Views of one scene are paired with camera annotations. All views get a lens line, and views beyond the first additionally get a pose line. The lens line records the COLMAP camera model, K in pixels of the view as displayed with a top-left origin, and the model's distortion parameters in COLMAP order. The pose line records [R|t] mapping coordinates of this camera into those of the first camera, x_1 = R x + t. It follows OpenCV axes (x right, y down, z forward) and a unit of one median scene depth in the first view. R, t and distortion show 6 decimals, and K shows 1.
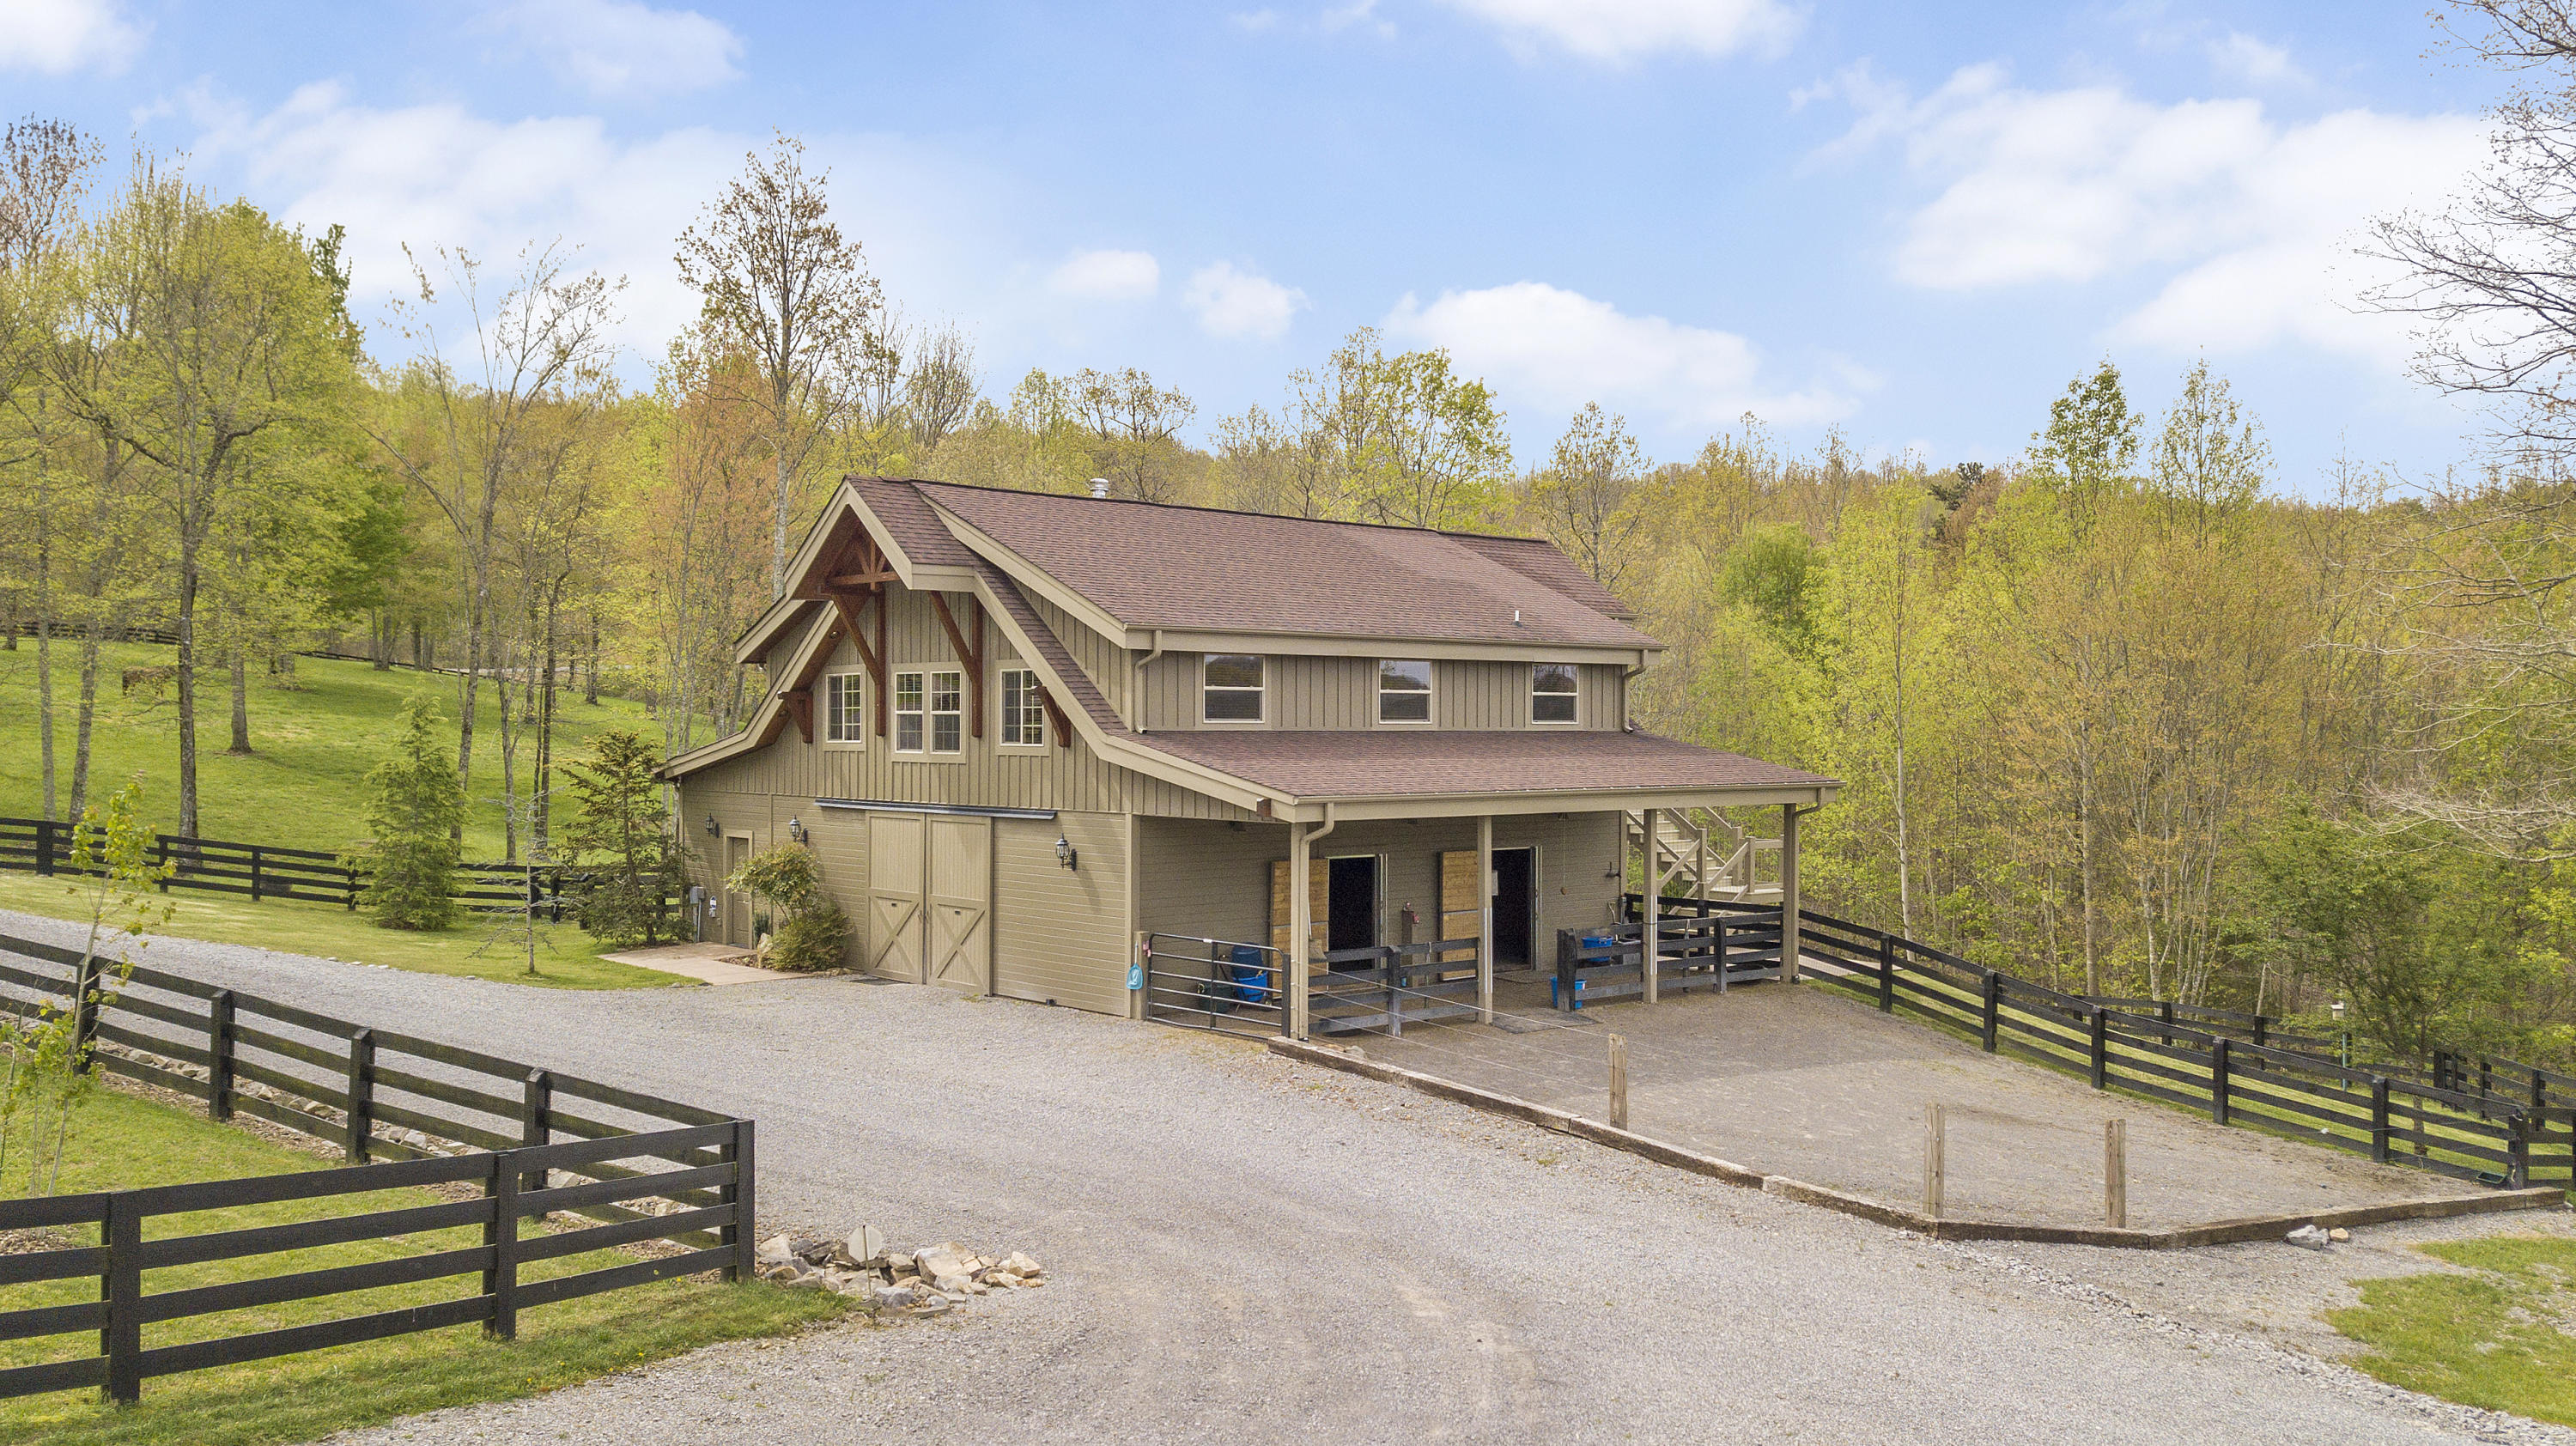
lens RADIAL K [[2068.5, 0, 1289.2], [0, 2068.5, 460.8], [0, 0, 1]] dist [0.043162, -0.005191]
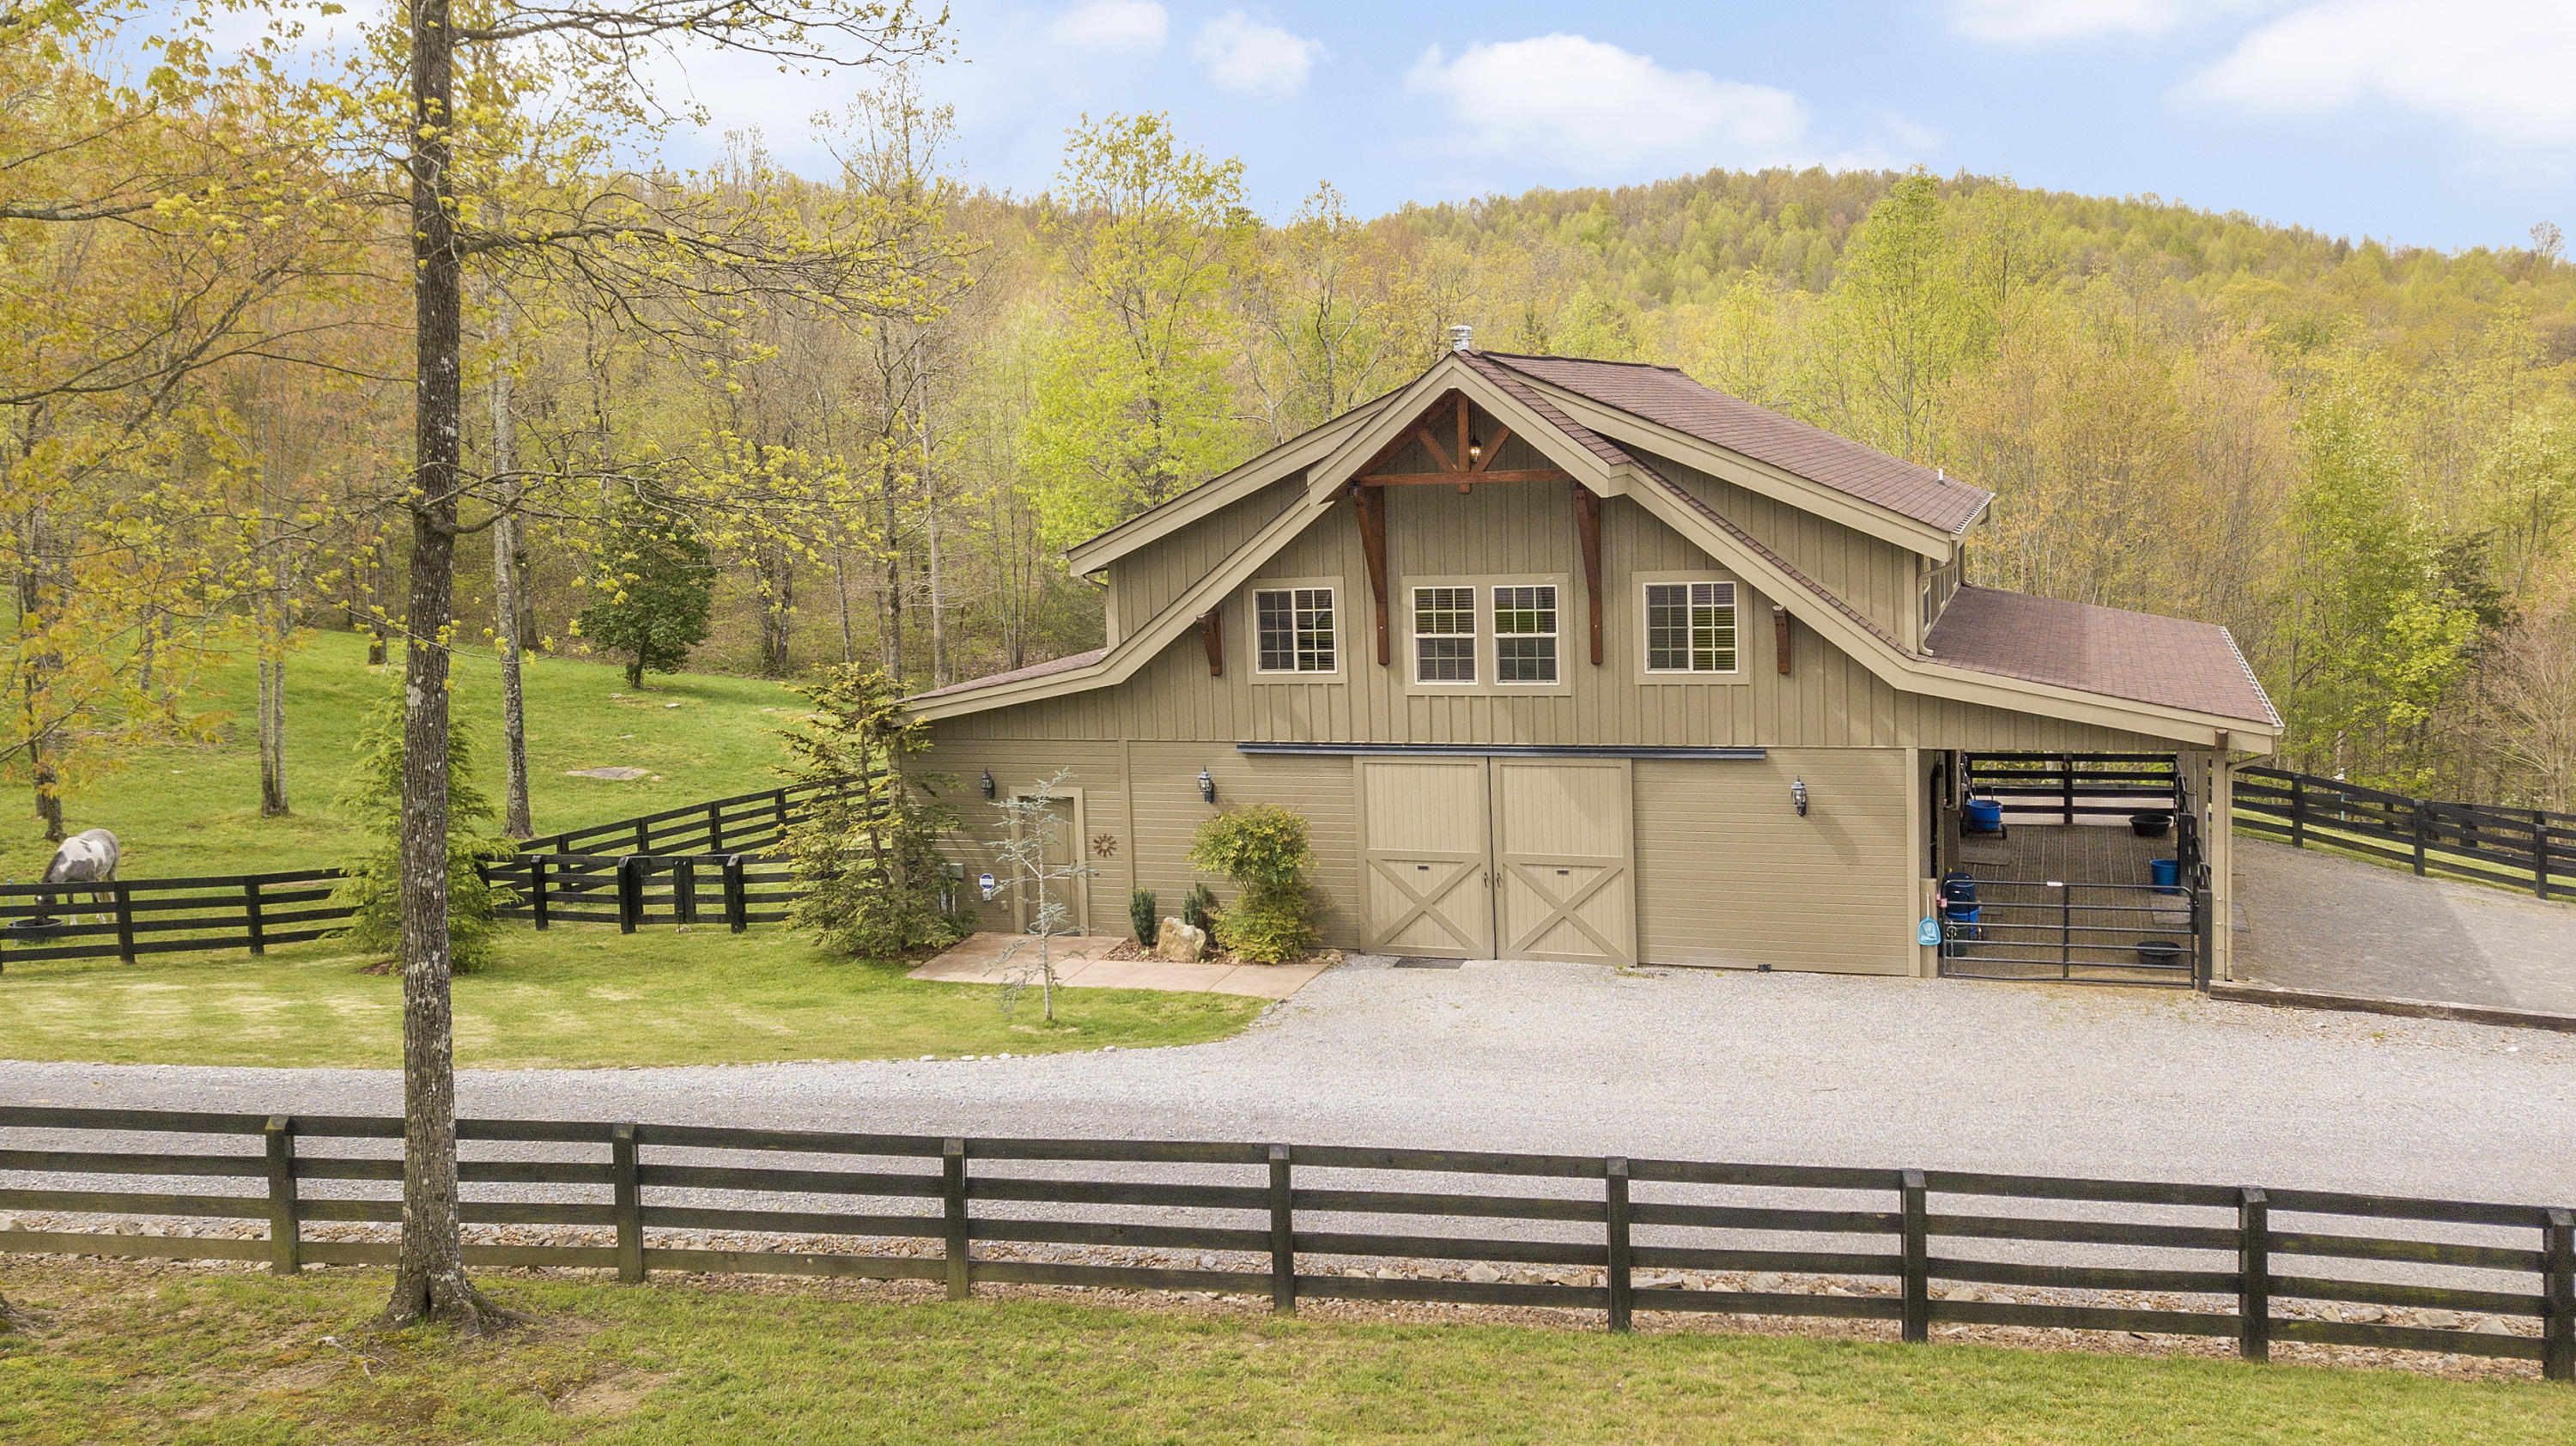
lens RADIAL K [[2068.5, 0, 1289.2], [0, 2068.5, 460.8], [0, 0, 1]] dist [0.043162, -0.005191]
pose [[0.866212, -0.032507, 0.498617, -0.648754], [-0.024399, 0.993940, 0.107185, -0.032206], [-0.499080, -0.105010, 0.860170, 0.348492]]
